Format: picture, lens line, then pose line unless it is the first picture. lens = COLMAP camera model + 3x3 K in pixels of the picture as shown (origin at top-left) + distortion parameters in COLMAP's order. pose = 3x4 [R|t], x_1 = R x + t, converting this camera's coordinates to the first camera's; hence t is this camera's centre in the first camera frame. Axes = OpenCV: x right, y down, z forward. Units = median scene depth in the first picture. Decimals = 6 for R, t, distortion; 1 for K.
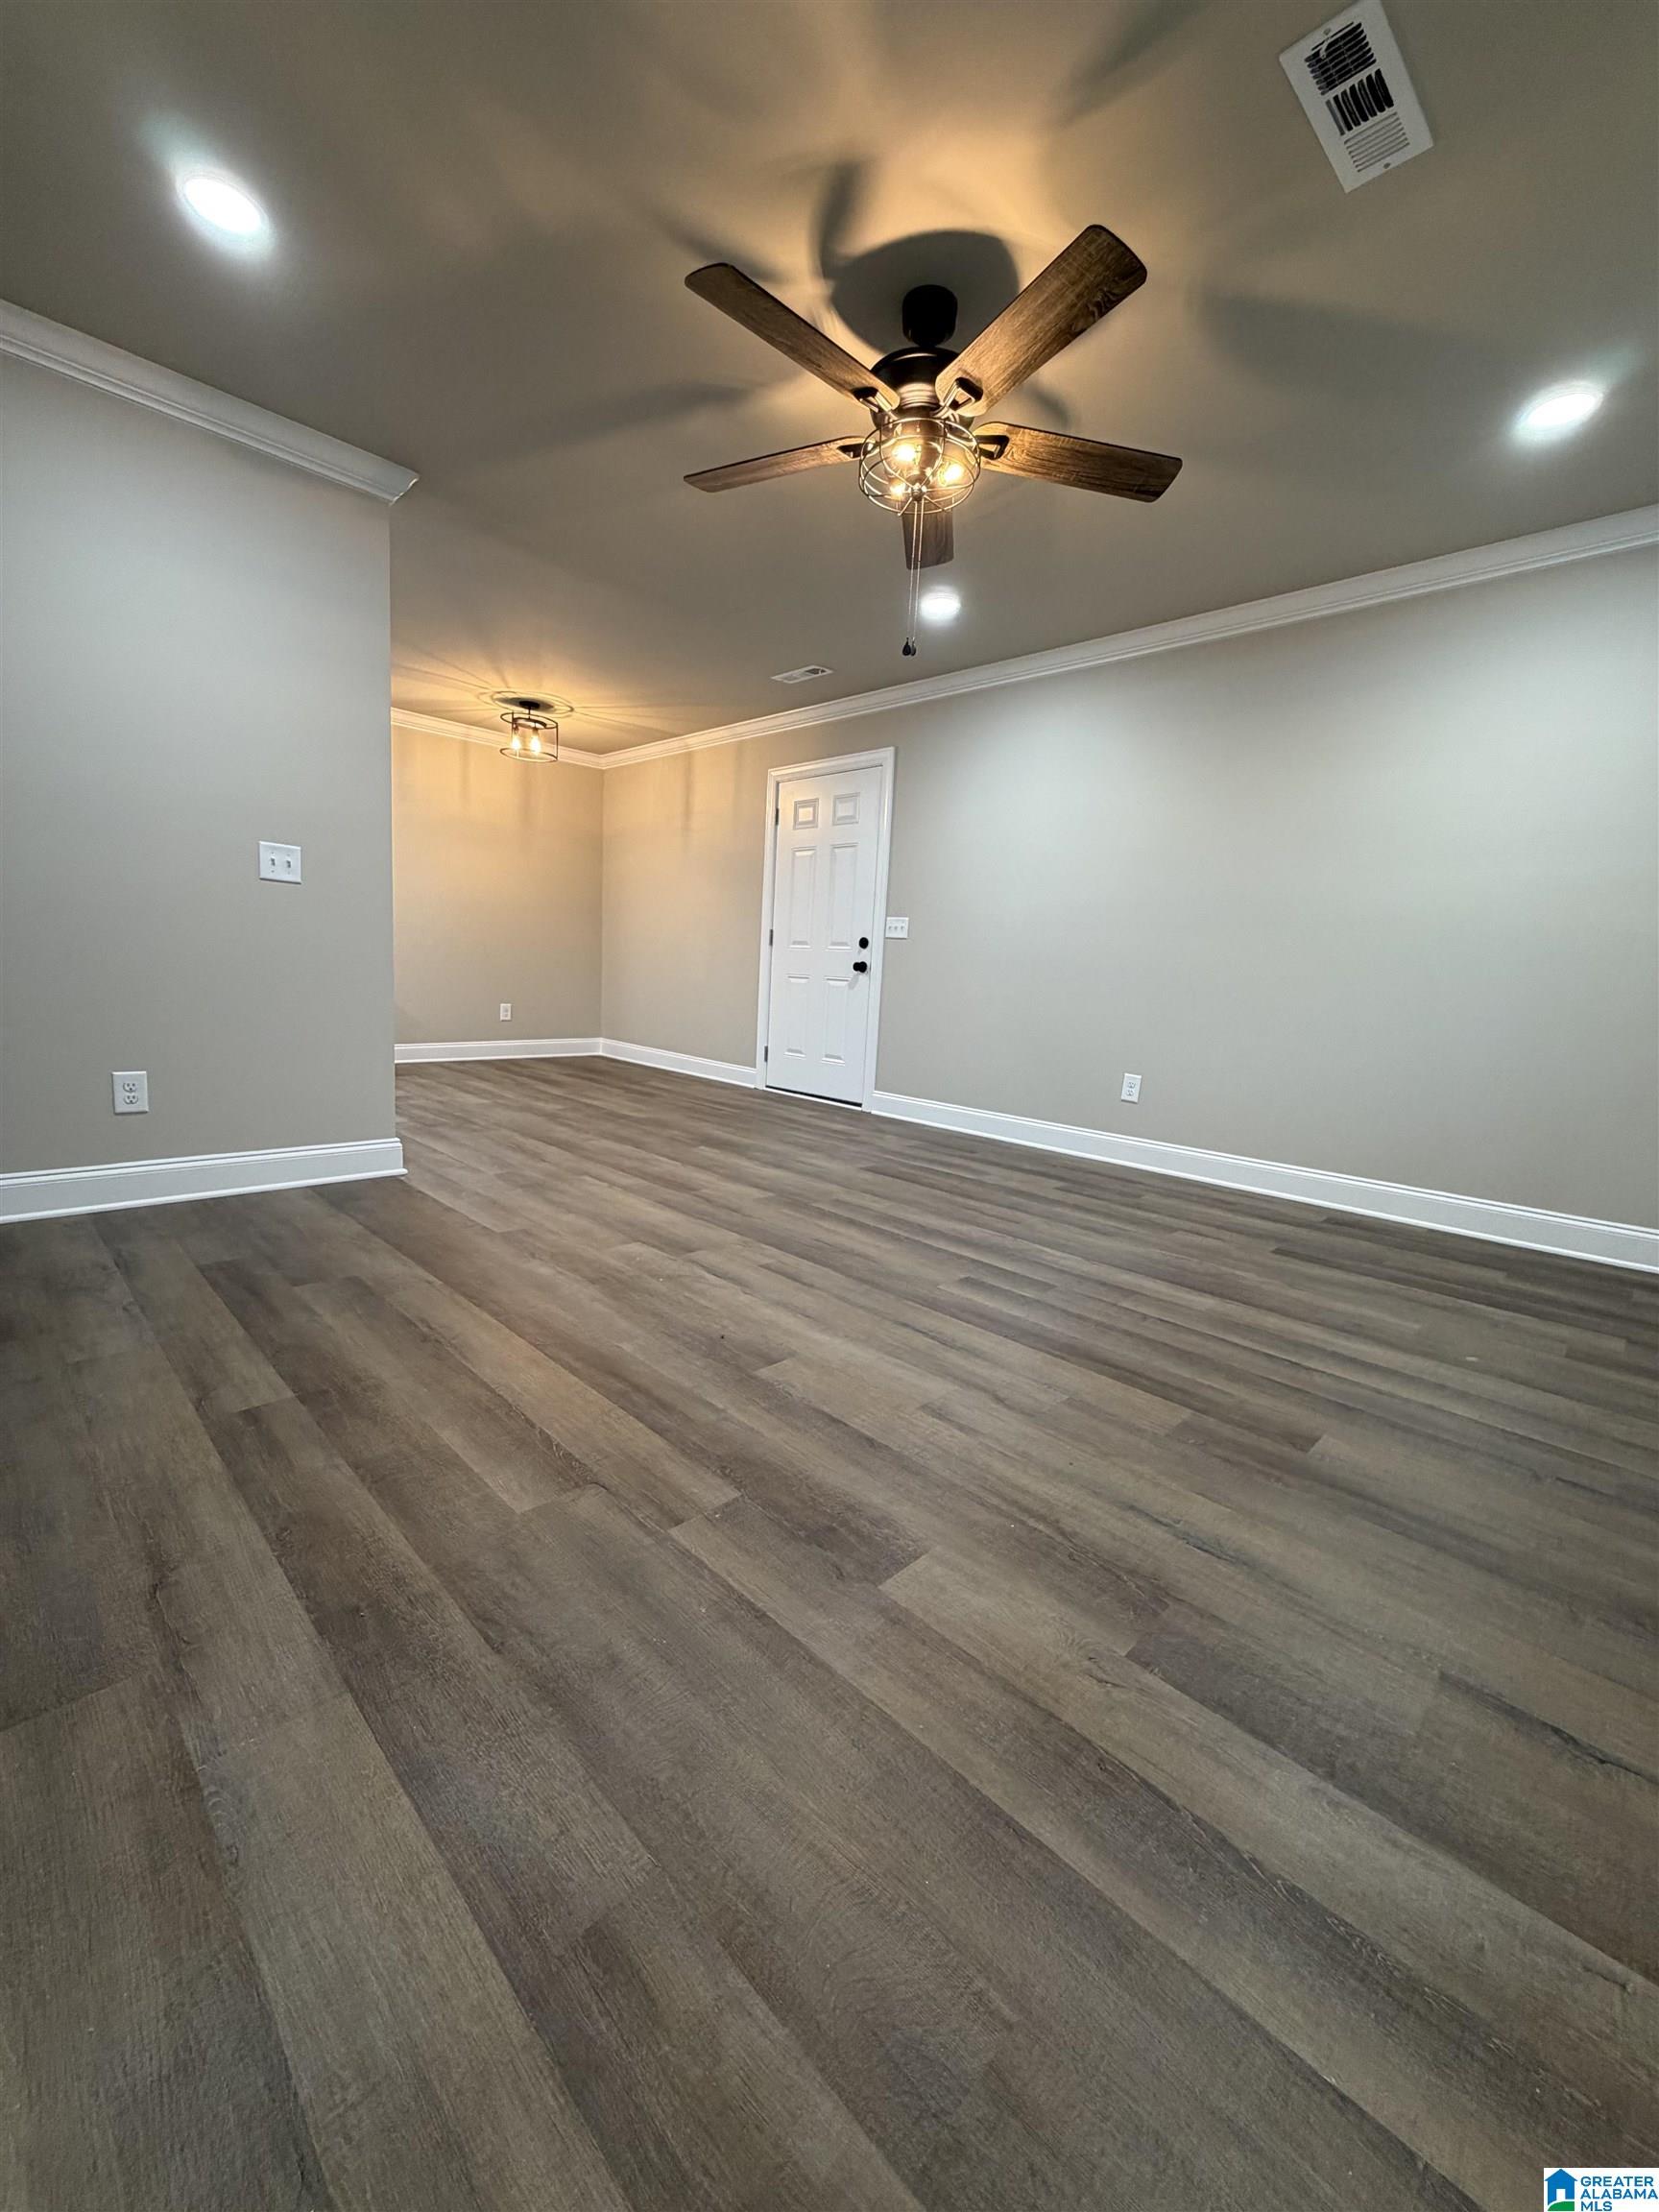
lens RADIAL K [[887.4, 0, 835.0], [0, 887.4, 1097.0], [0, 0, 1]] dist [-0.003410, 0.000590]
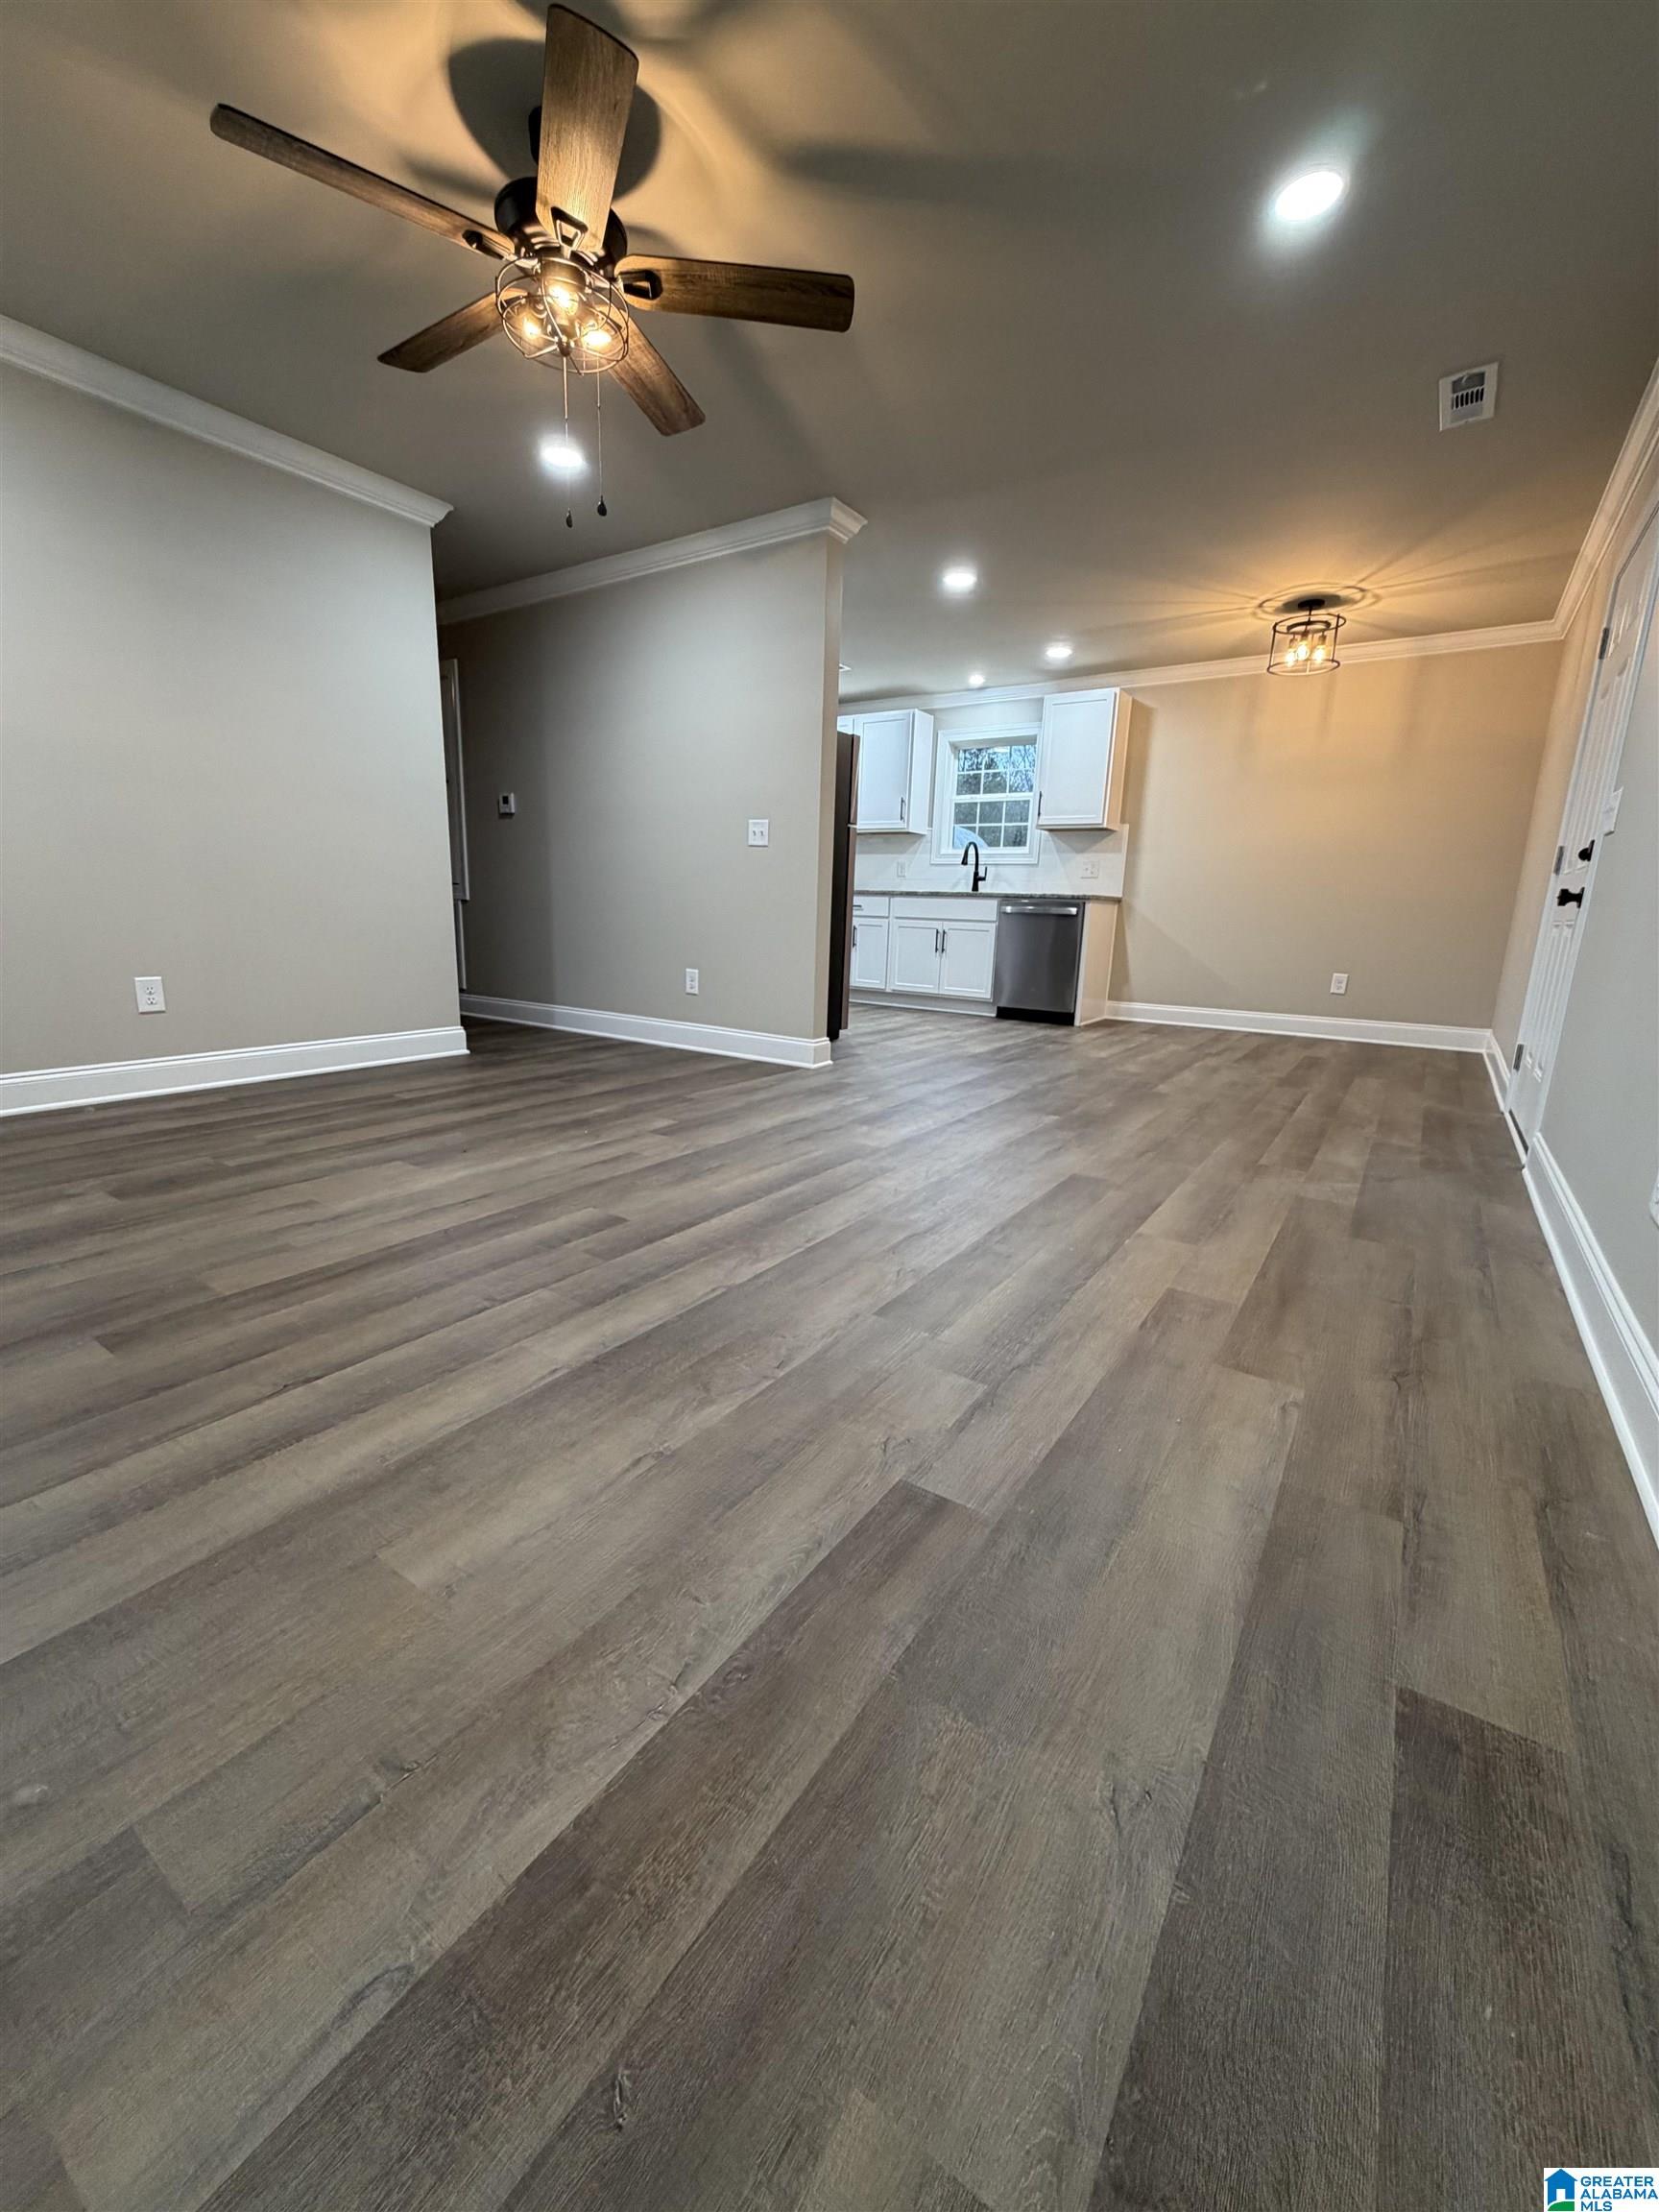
lens RADIAL K [[887.4, 0, 827.4], [0, 887.4, 1099.3], [0, 0, 1]] dist [-0.003410, 0.000590]
pose [[0.183207, 0.164314, -0.969245, 1.065990], [-0.163841, 0.977247, 0.134701, -0.062813], [0.969325, 0.134124, 0.205960, 1.062210]]
